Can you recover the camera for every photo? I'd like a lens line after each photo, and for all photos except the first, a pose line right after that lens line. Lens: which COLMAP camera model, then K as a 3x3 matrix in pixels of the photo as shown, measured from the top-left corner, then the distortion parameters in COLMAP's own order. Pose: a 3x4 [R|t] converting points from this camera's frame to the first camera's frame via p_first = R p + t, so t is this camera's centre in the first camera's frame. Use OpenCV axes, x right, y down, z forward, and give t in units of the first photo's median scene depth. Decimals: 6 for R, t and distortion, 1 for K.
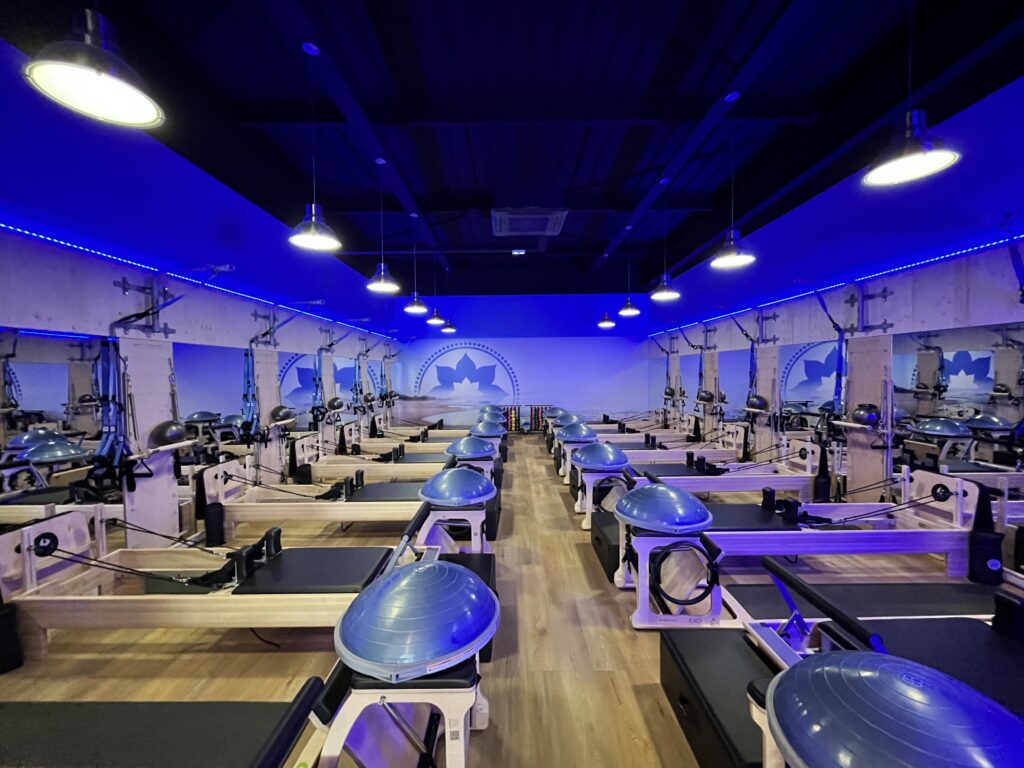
lens RADIAL K [[414.5, 0, 512.0], [0, 414.5, 384.0], [0, 0, 1]] dist [-0.001480, -0.000436]
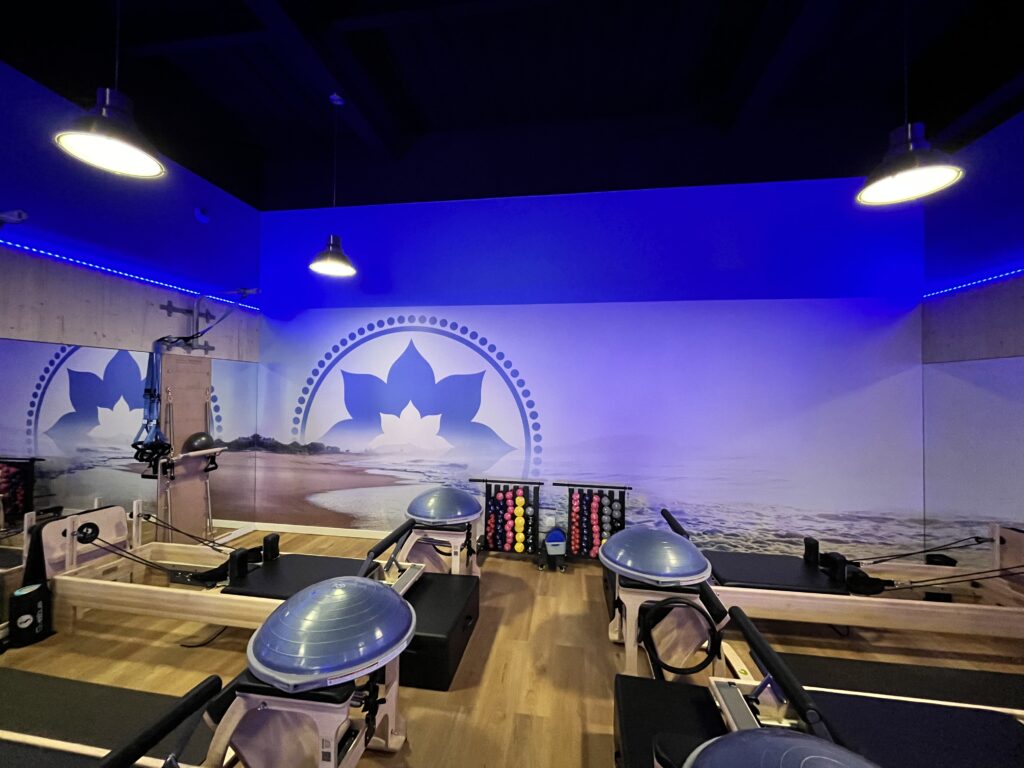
lens RADIAL K [[413.9, 0, 512.0], [0, 413.9, 384.0], [0, 0, 1]] dist [0.053186, -0.026067]
pose [[0.987714, 0.032627, -0.152830, 0.202091], [-0.040183, 0.998105, -0.046612, -0.013733], [0.151020, 0.052181, 0.987153, -0.004626]]
